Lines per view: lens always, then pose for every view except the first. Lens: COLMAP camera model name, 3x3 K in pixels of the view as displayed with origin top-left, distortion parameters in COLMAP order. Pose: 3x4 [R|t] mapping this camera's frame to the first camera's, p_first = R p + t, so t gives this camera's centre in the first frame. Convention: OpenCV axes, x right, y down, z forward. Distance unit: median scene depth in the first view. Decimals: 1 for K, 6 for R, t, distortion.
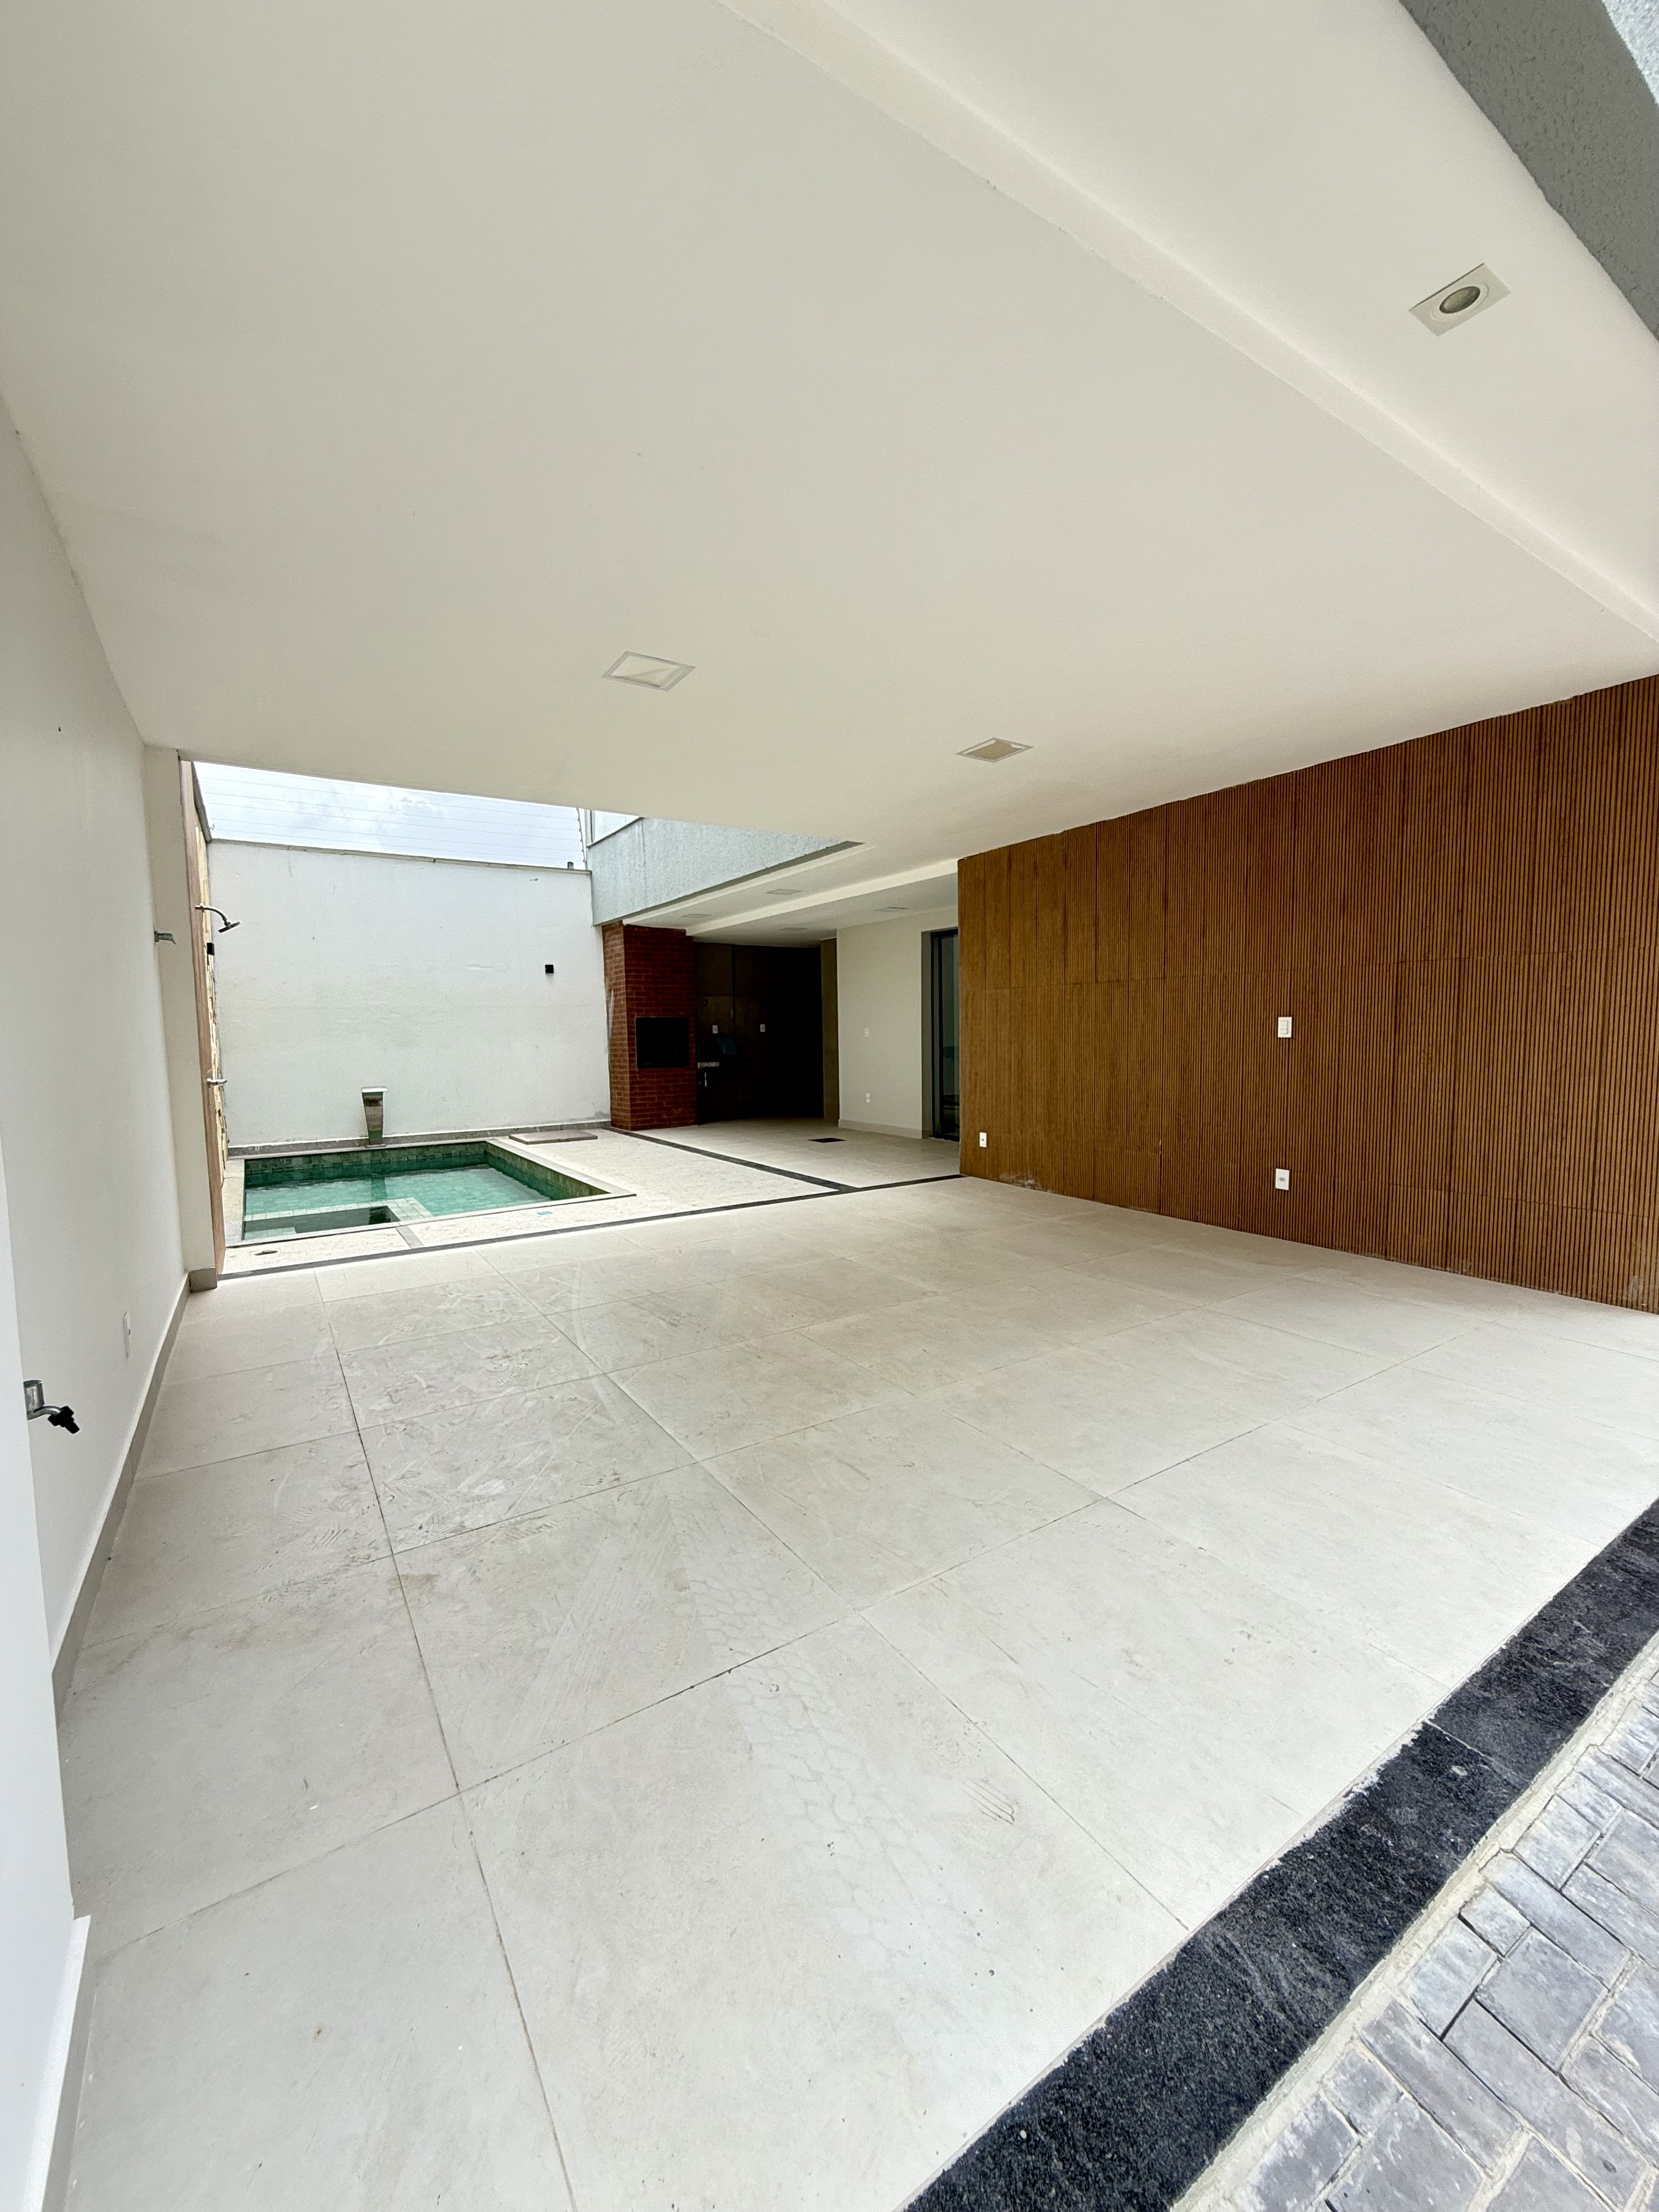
lens RADIAL K [[878.0, 0, 832.2], [0, 878.0, 1105.6], [0, 0, 1]] dist [-0.003889, -0.001041]
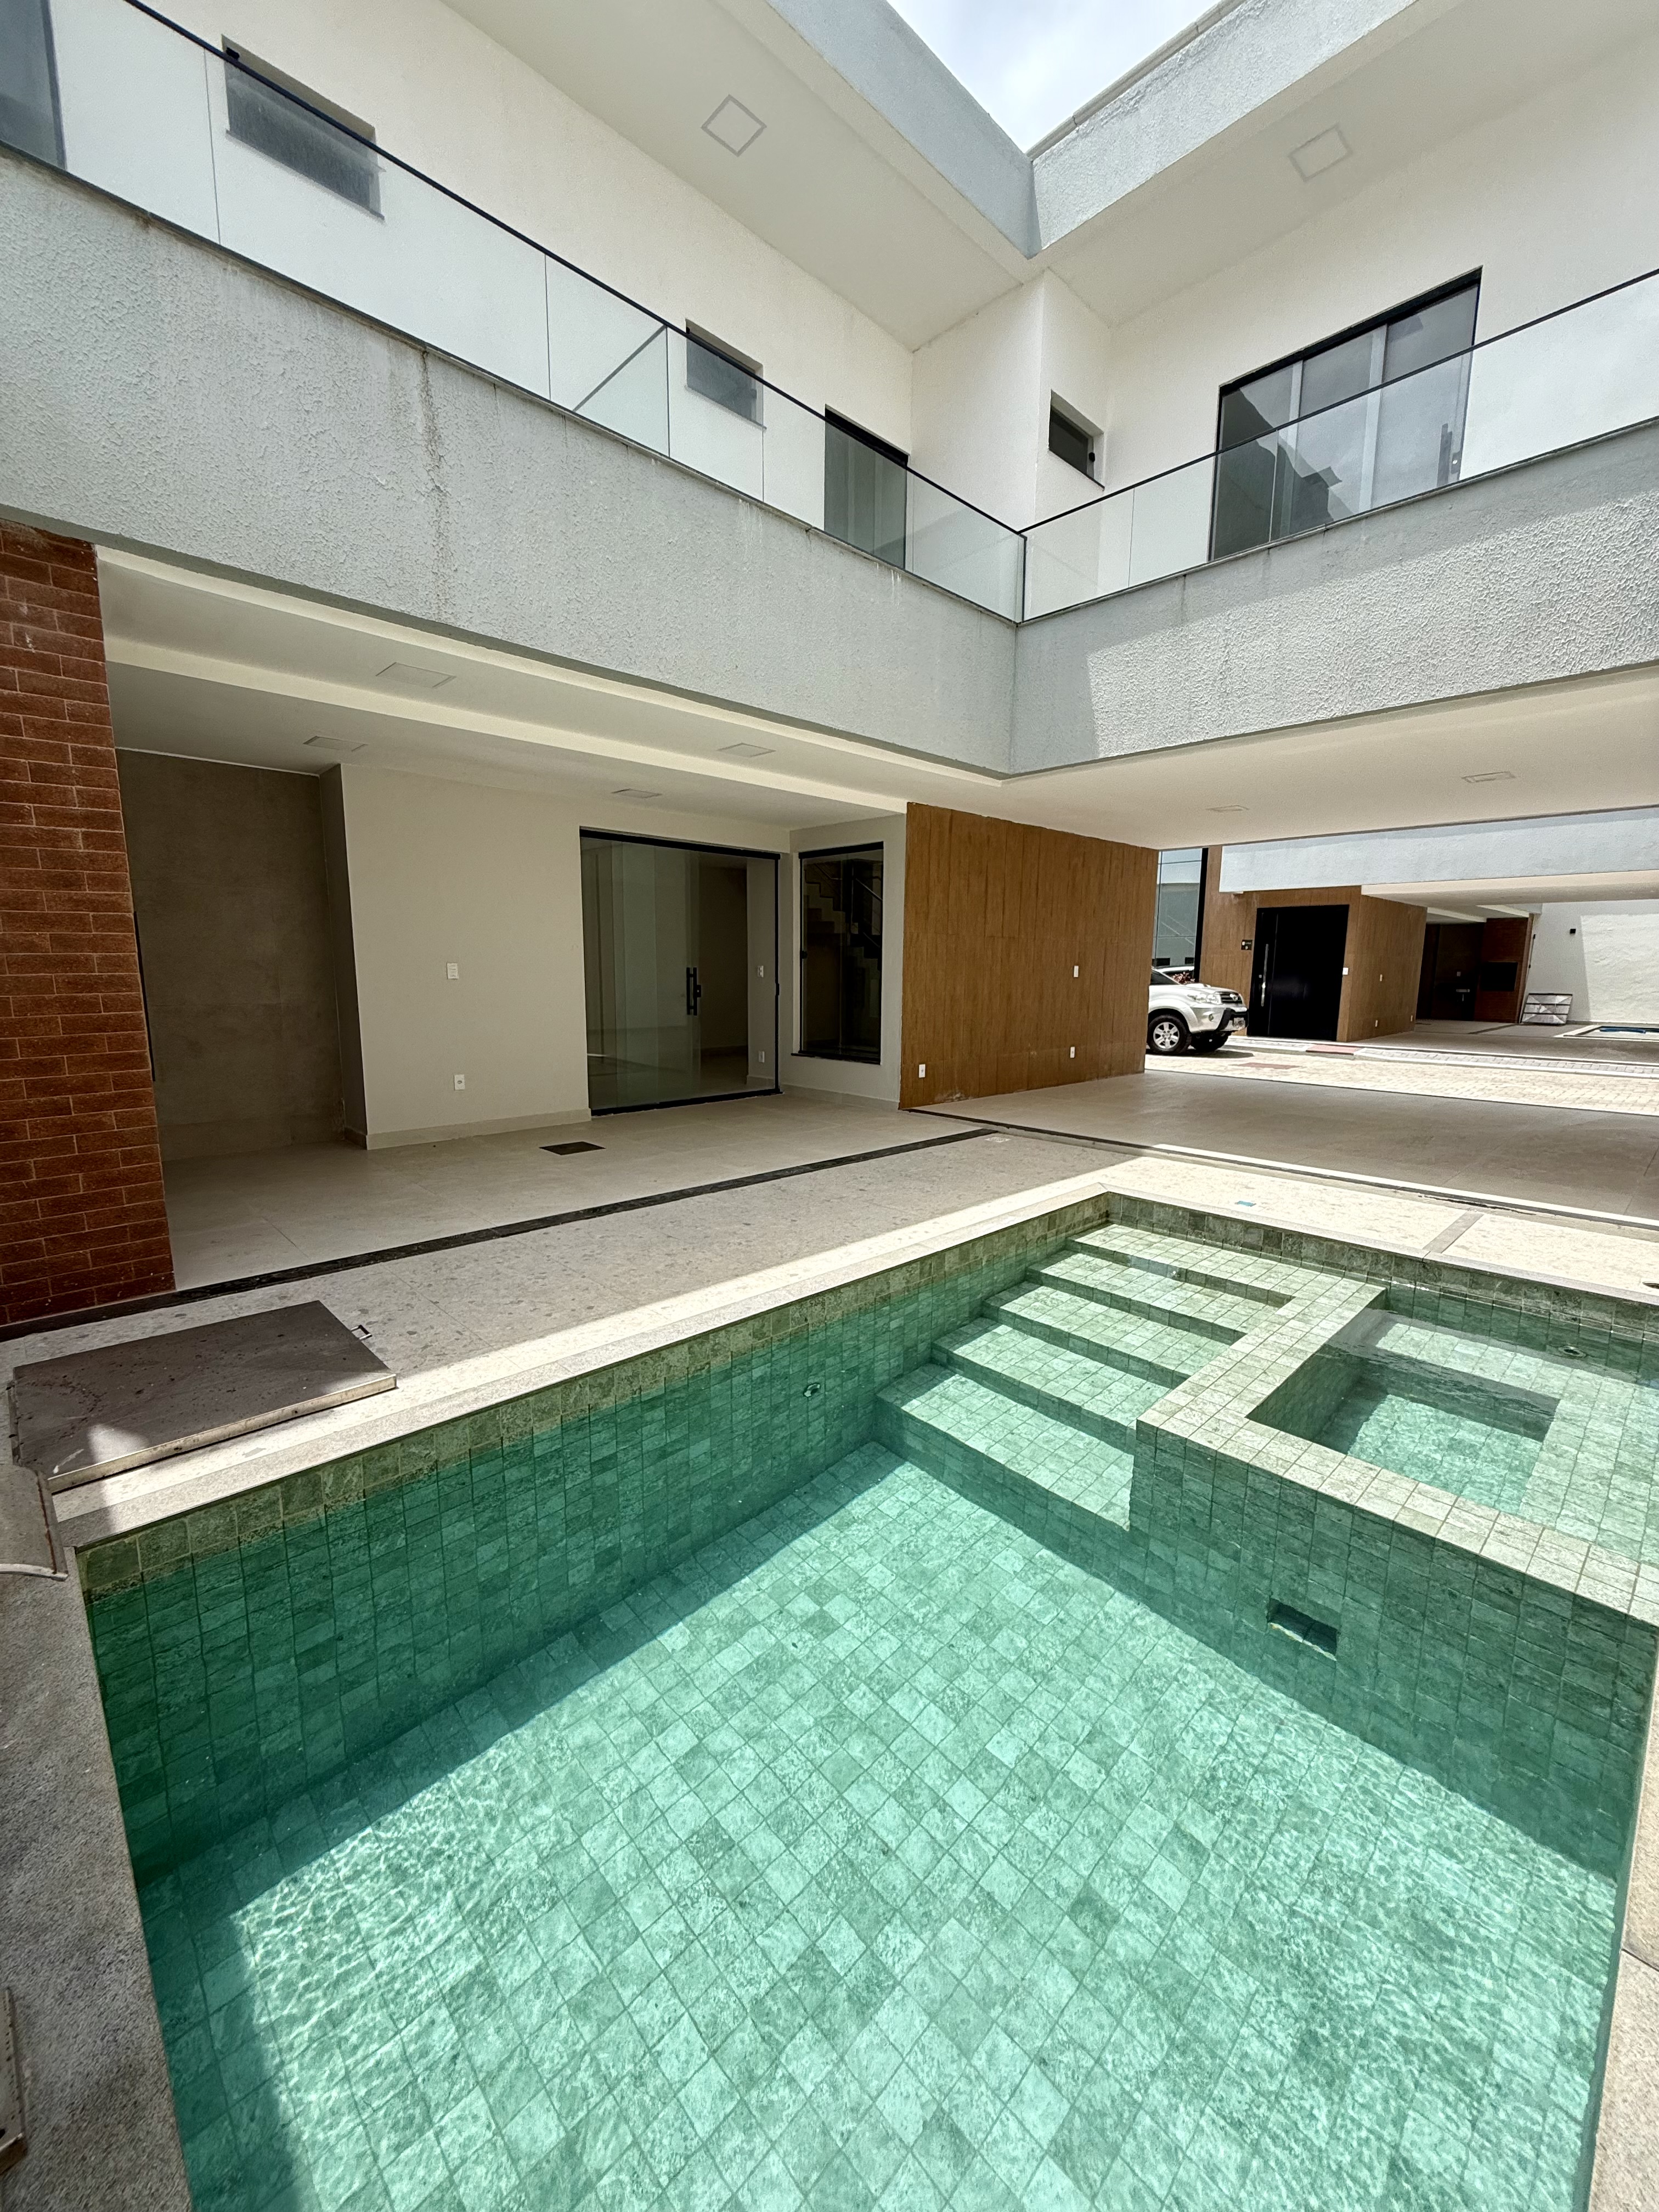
lens RADIAL K [[878.0, 0, 829.5], [0, 878.0, 1112.3], [0, 0, 1]] dist [-0.003889, -0.001041]
pose [[-0.190302, -0.148280, 0.970463, -0.895934], [0.076566, 0.983275, 0.165252, -0.101881], [-0.978735, 0.105753, -0.175766, 1.326448]]
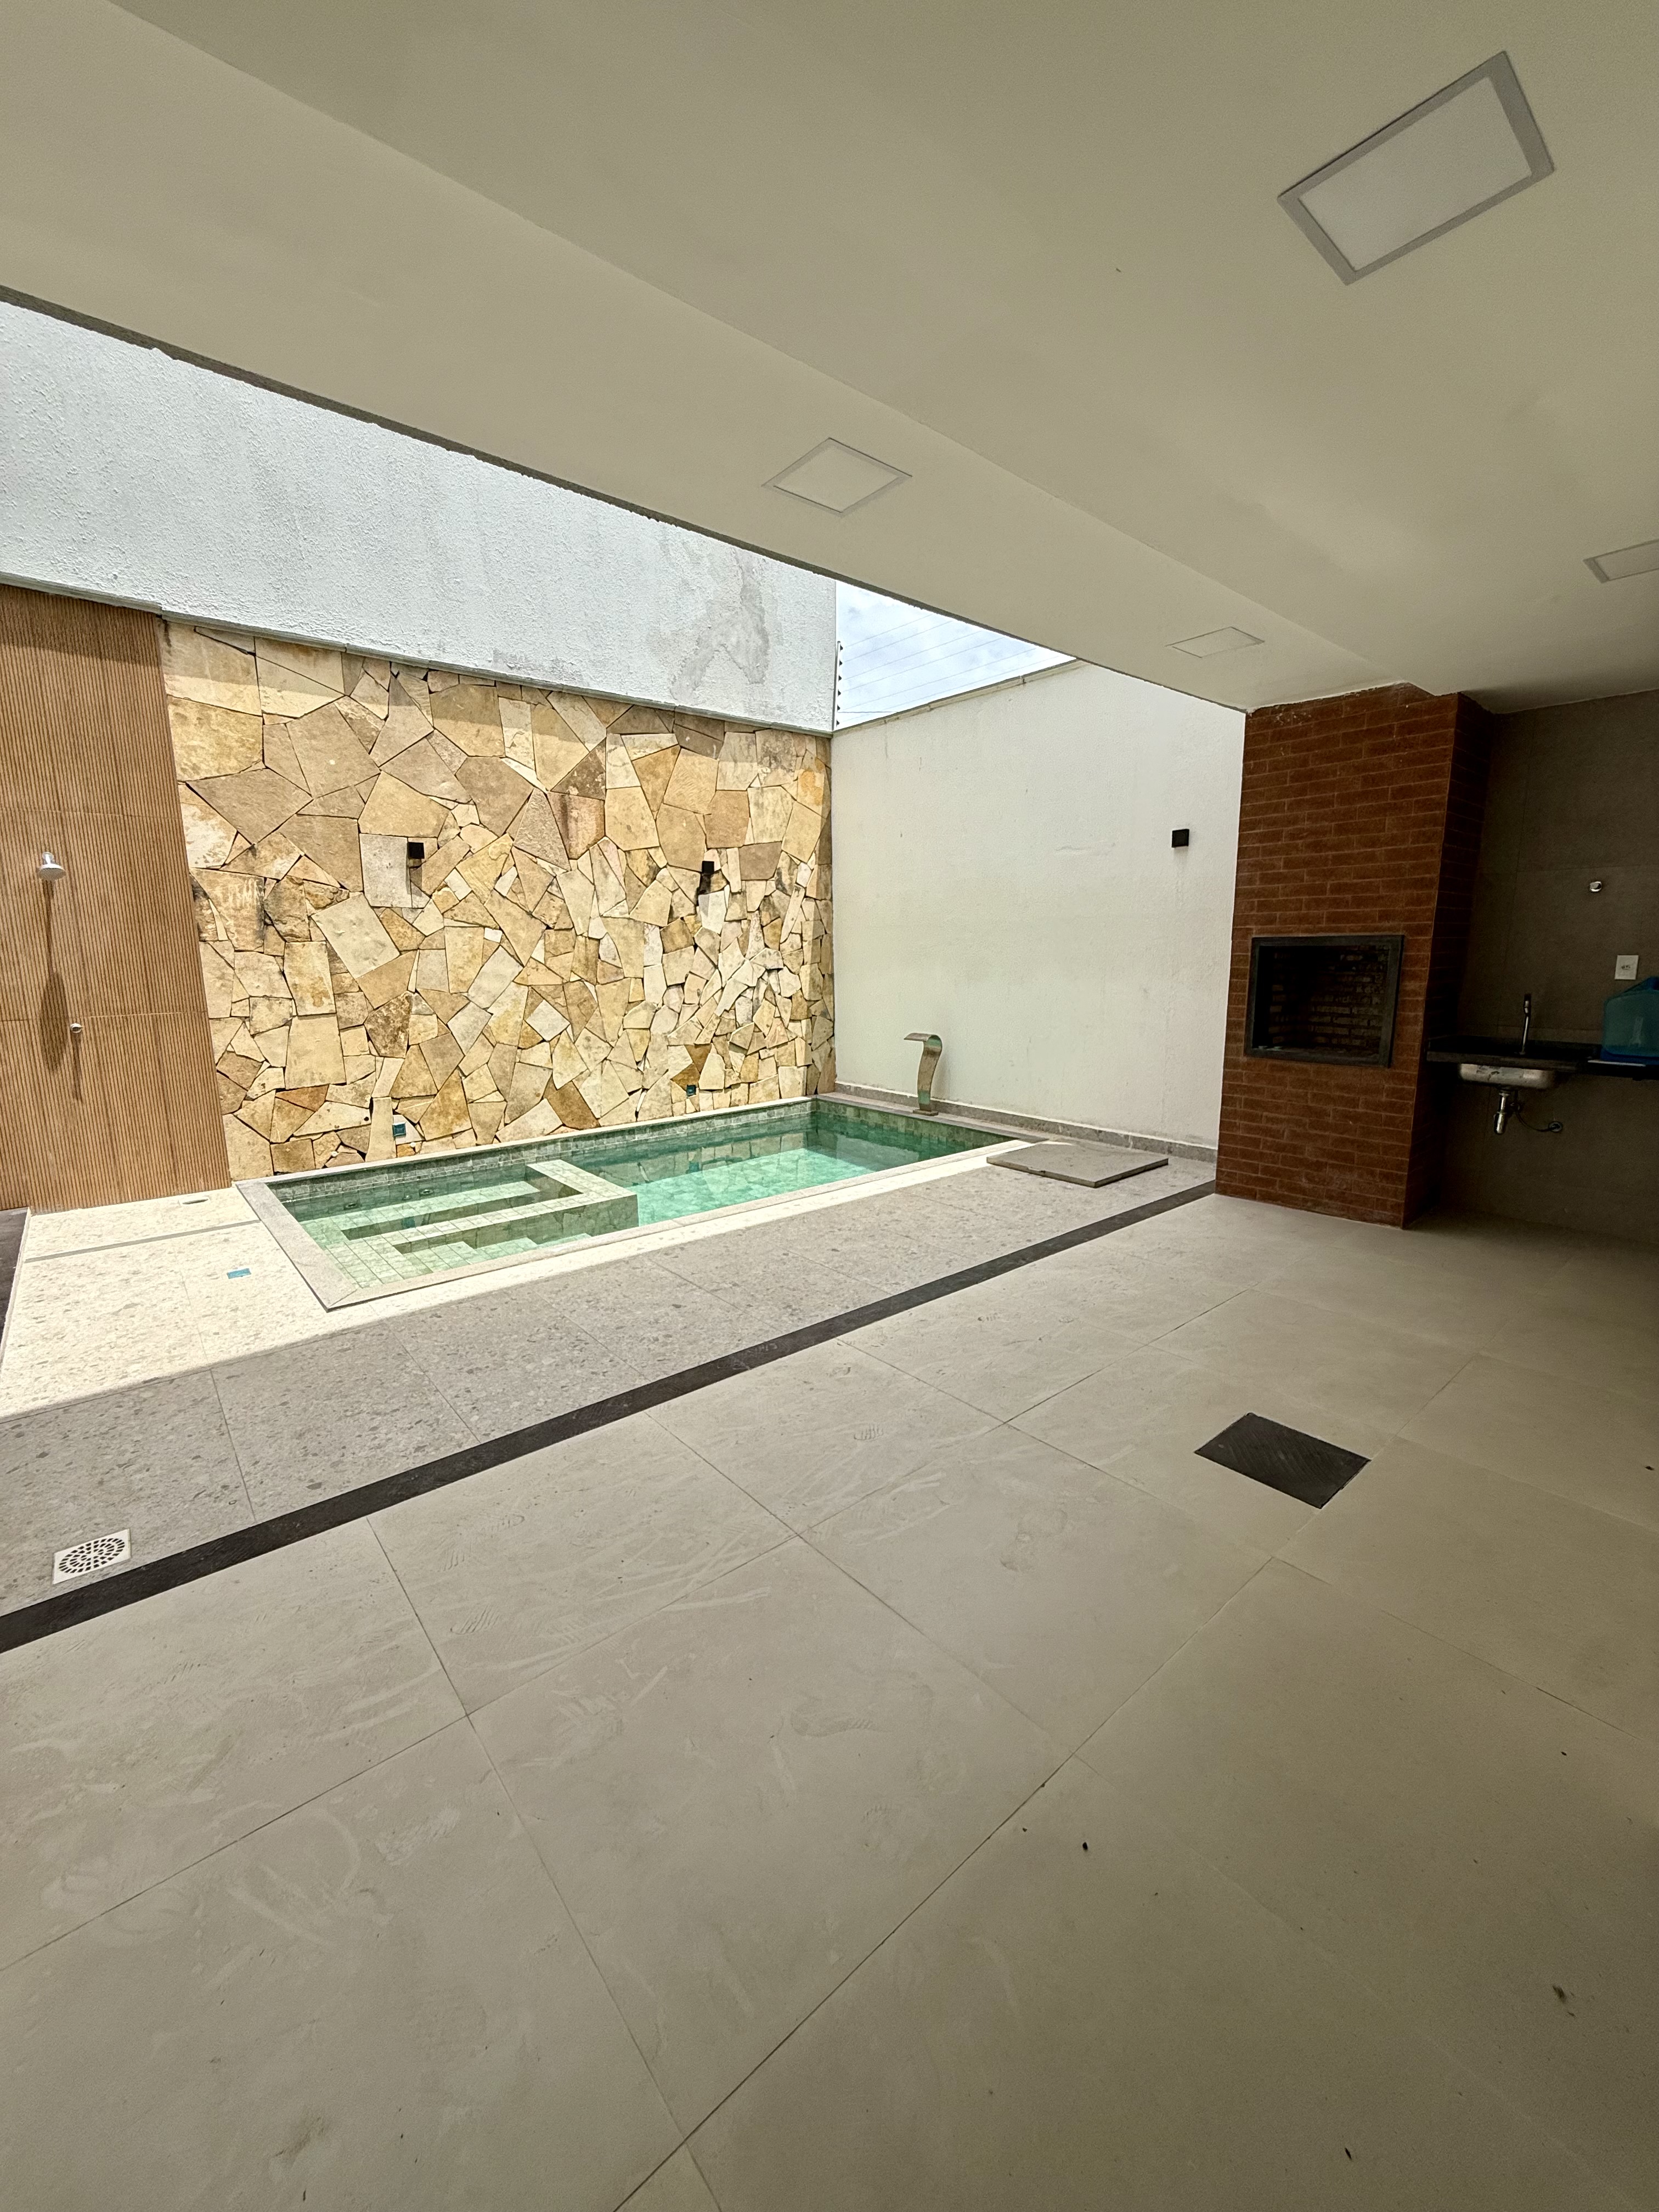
lens RADIAL K [[878.0, 0, 834.0], [0, 878.0, 1090.4], [0, 0, 1]] dist [-0.003889, -0.001041]
pose [[0.129333, 0.180458, -0.975042, 0.279064], [-0.079899, 0.982000, 0.171148, -0.135511], [0.988377, 0.055770, 0.141424, 1.190042]]
